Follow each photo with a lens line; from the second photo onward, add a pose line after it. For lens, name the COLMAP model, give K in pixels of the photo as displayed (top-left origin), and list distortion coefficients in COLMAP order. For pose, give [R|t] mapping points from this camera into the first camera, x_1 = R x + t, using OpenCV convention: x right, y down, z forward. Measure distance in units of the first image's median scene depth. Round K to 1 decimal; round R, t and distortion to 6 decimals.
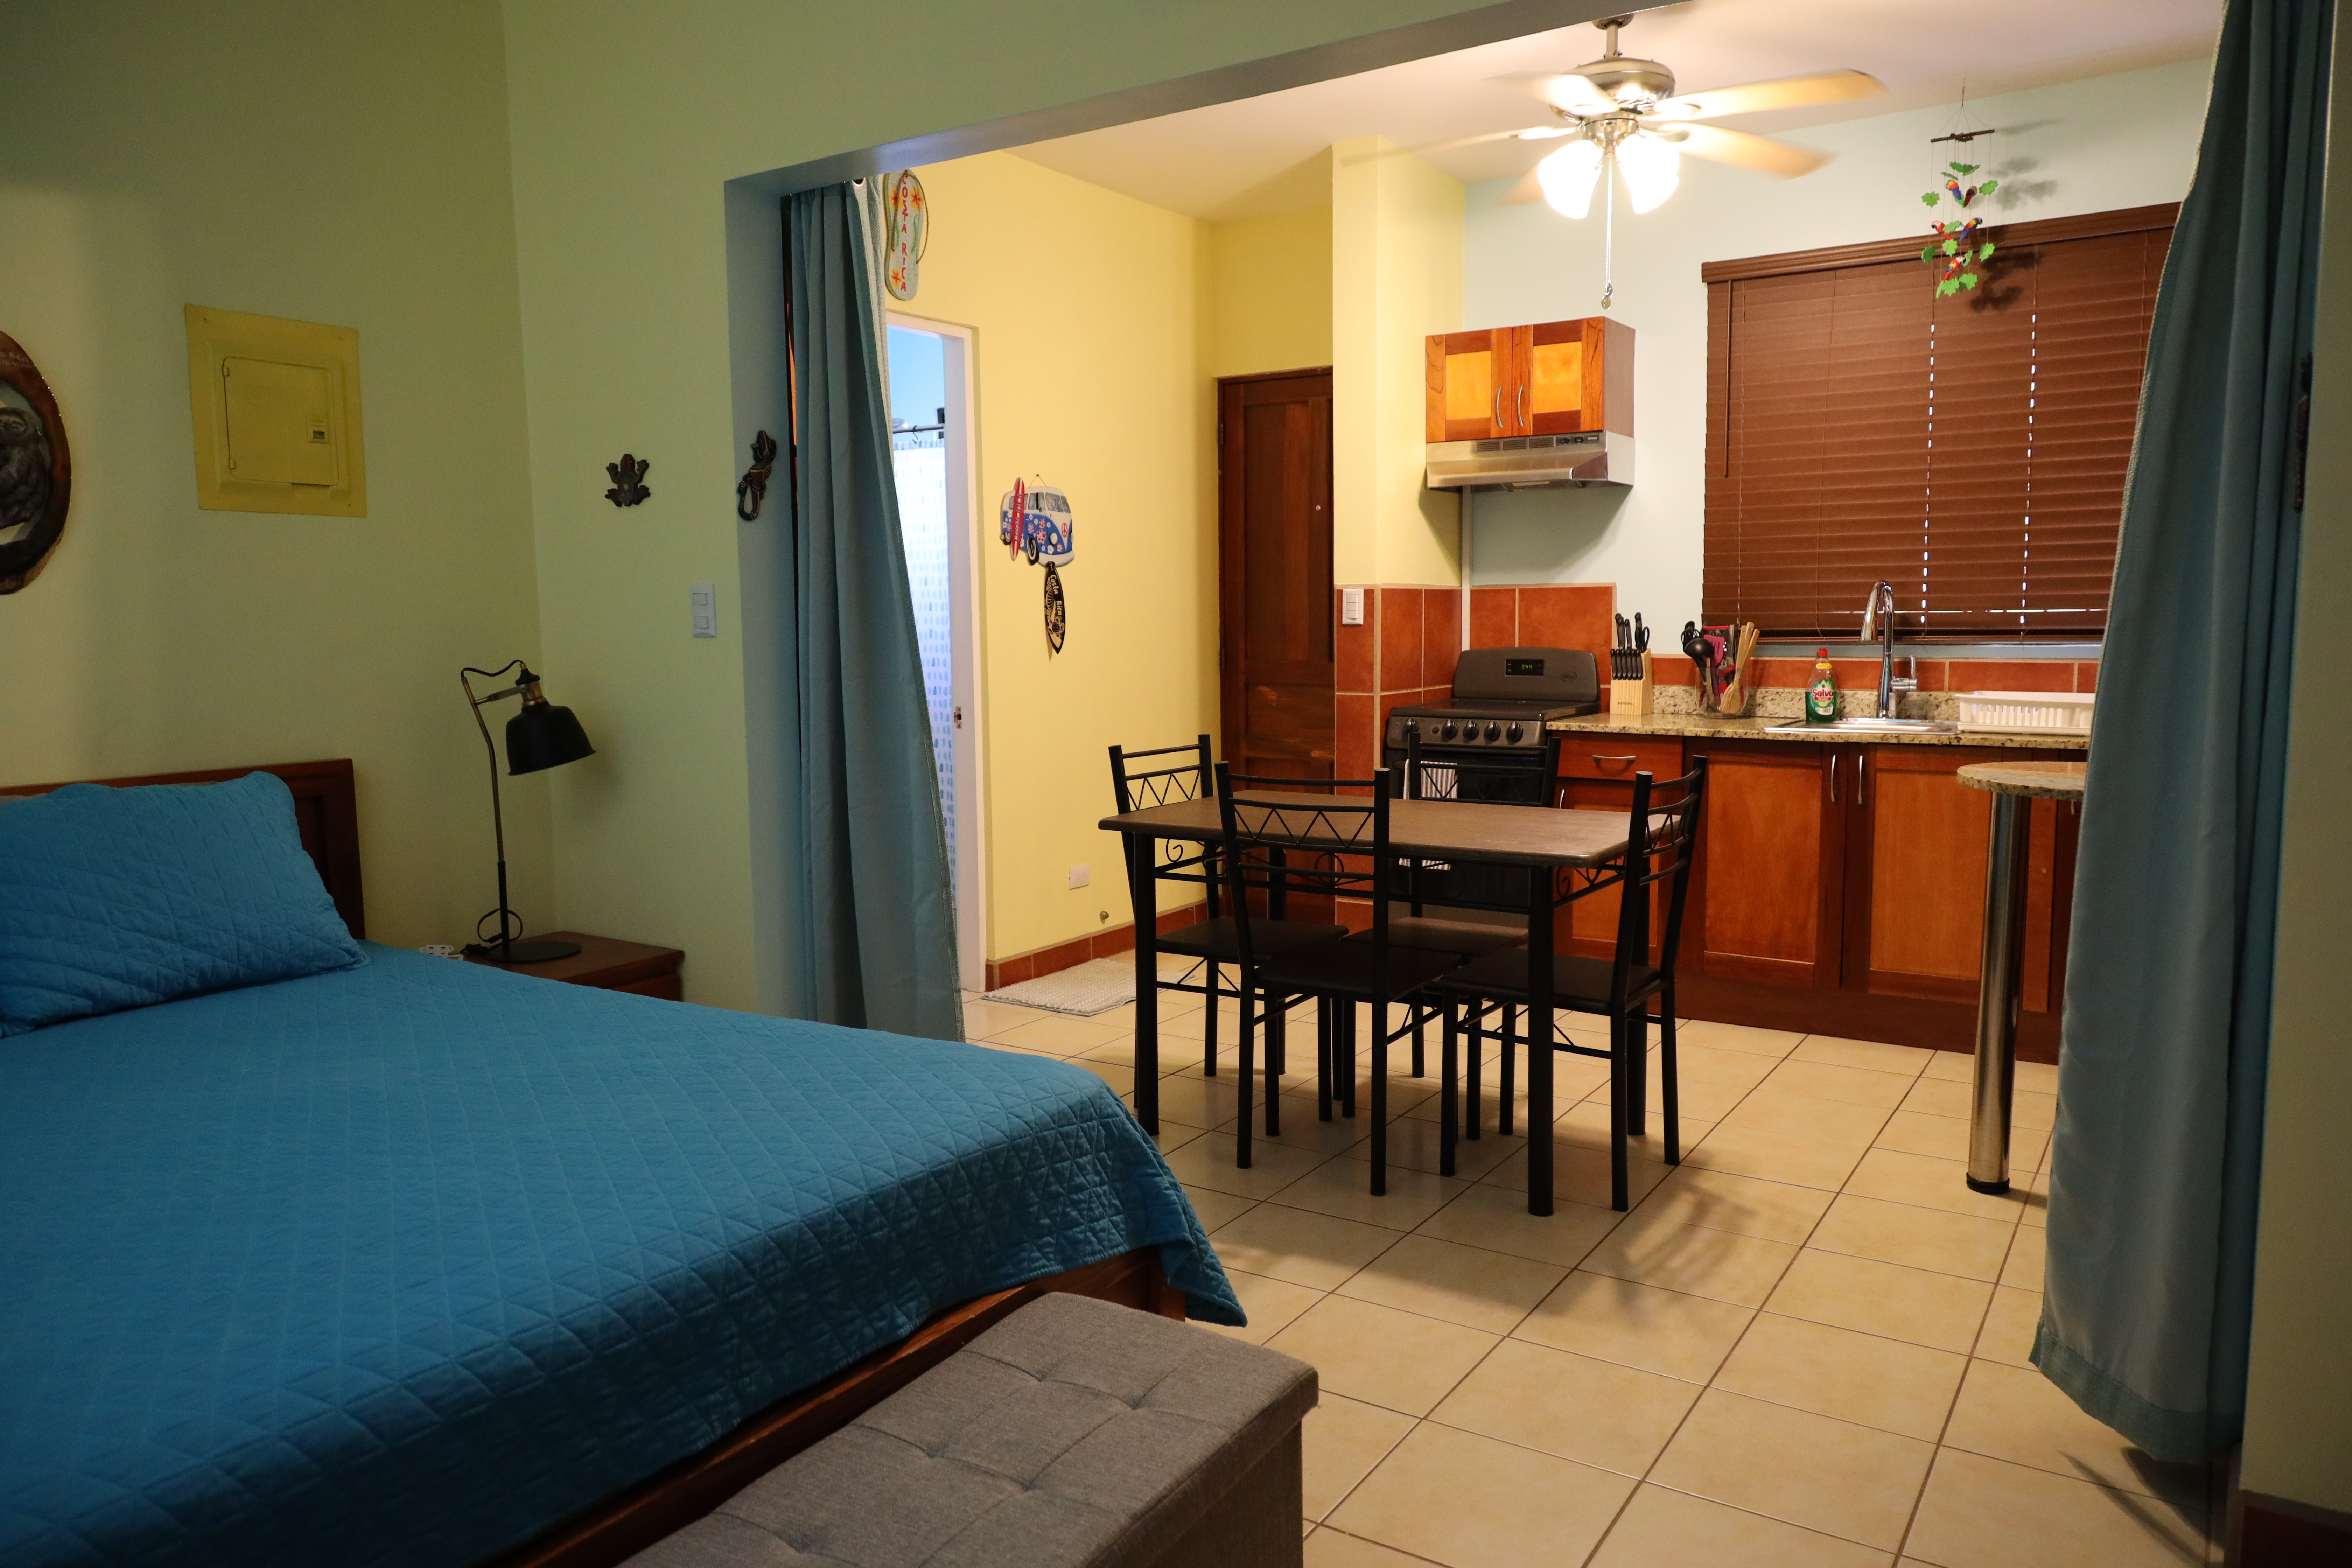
lens RADIAL K [[1630.8, 0, 1171.7], [0, 1630.8, 790.3], [0, 0, 1]] dist [0.014481, -0.002109]
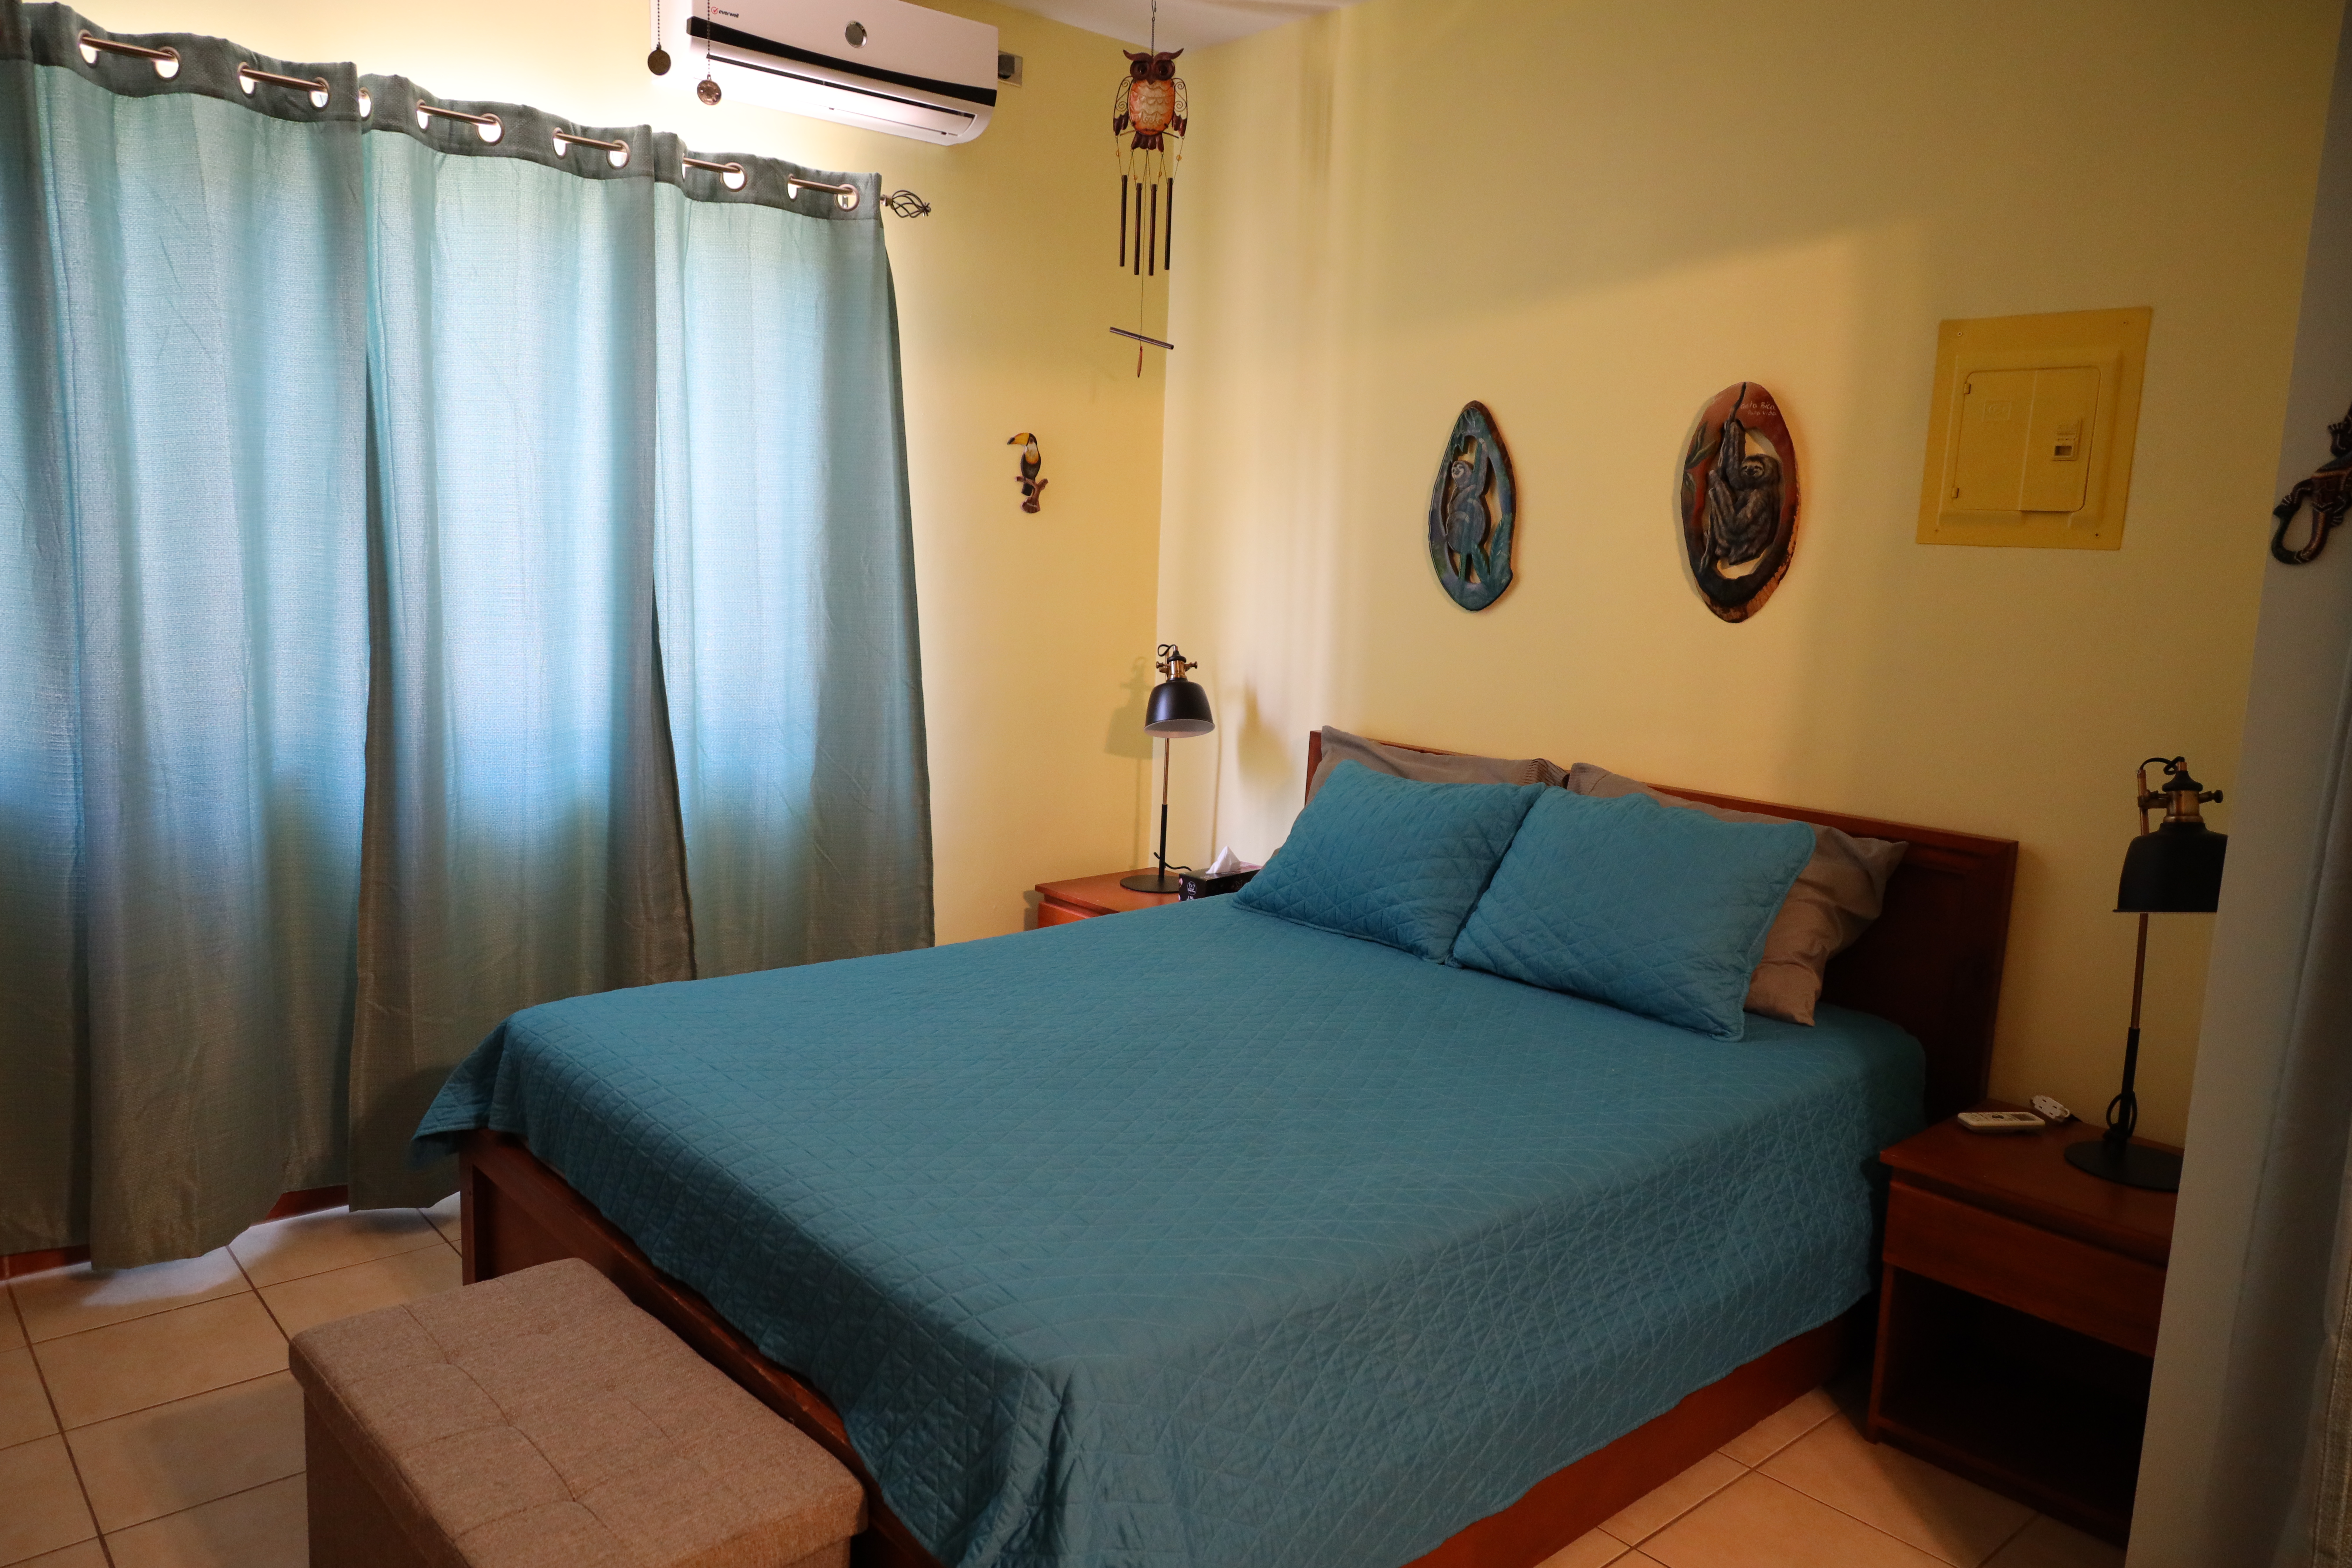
lens RADIAL K [[1599.7, 0, 1155.8], [0, 1599.7, 778.8], [0, 0, 1]] dist [0.019104, -0.007306]
pose [[-0.268986, 0.147907, -0.951720, 0.299430], [-0.138826, 0.971866, 0.190274, -0.113529], [0.953087, 0.183304, -0.240885, 0.608864]]
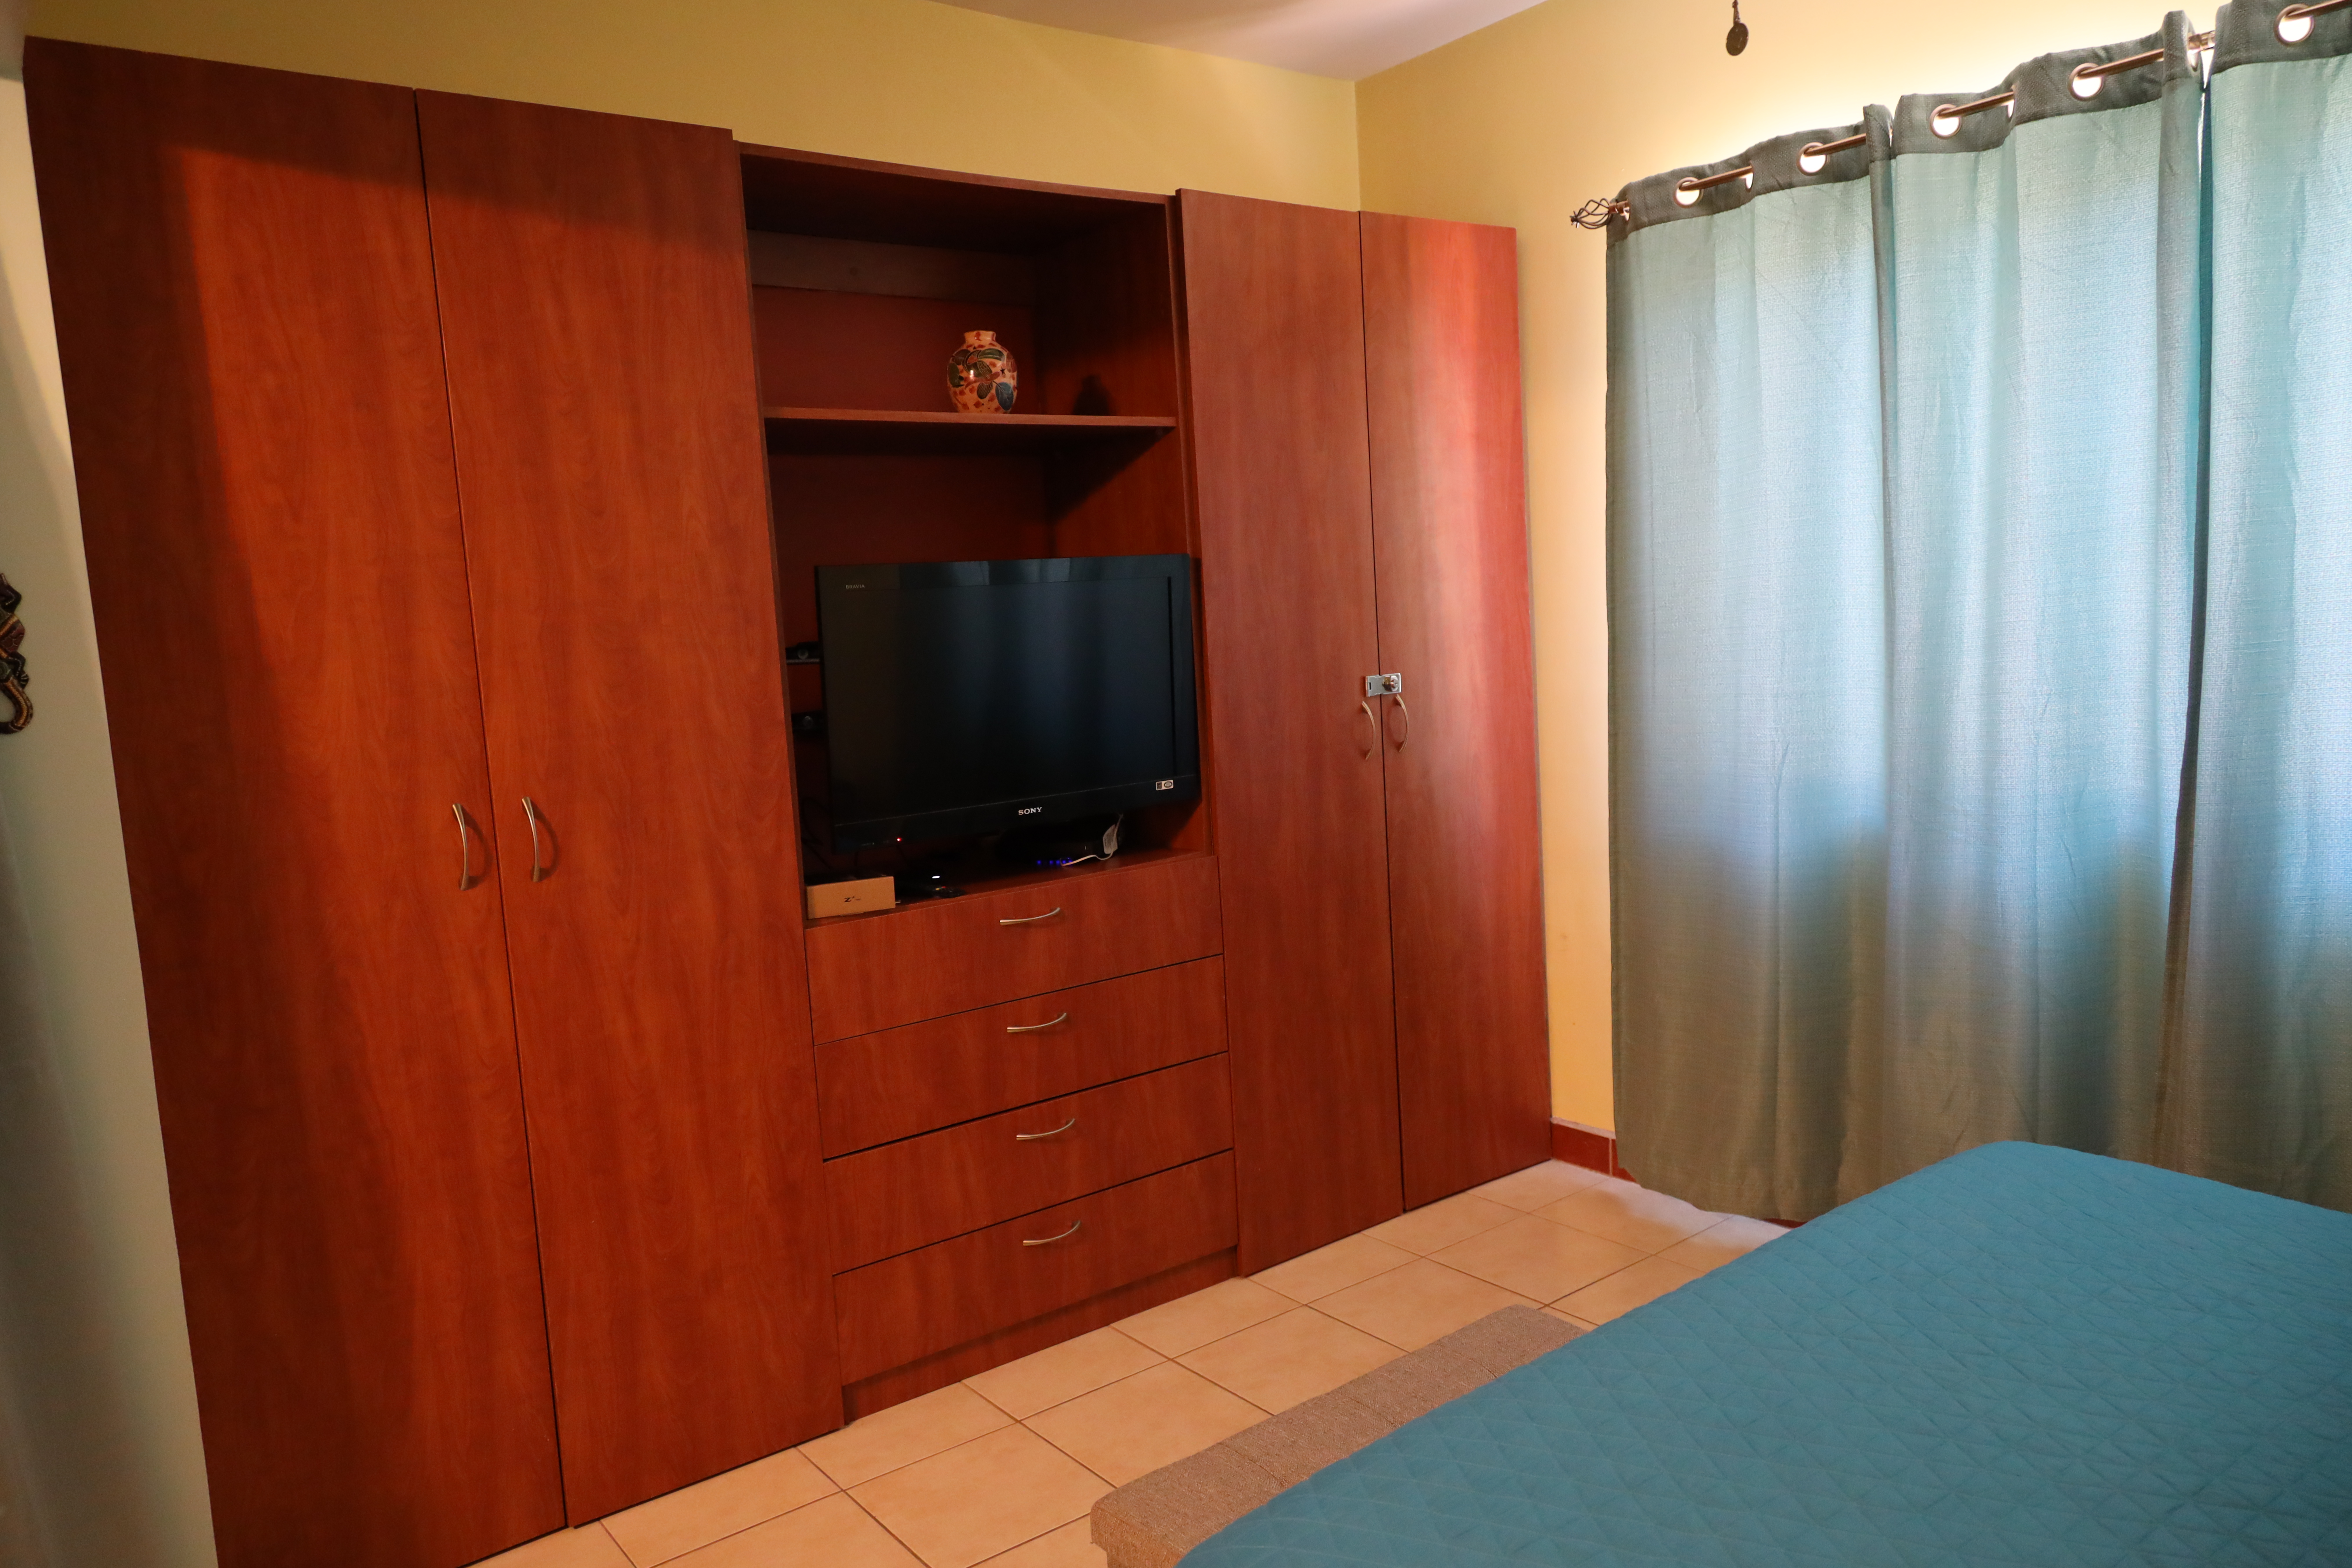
lens RADIAL K [[1642.2, 0, 1167.7], [0, 1642.2, 792.6], [0, 0, 1]] dist [0.008825, 0.002412]
pose [[-0.936998, 0.031167, 0.347943, -0.138072], [0.109080, 0.972315, 0.206651, -0.120954], [-0.331869, 0.231585, -0.914457, 0.780890]]
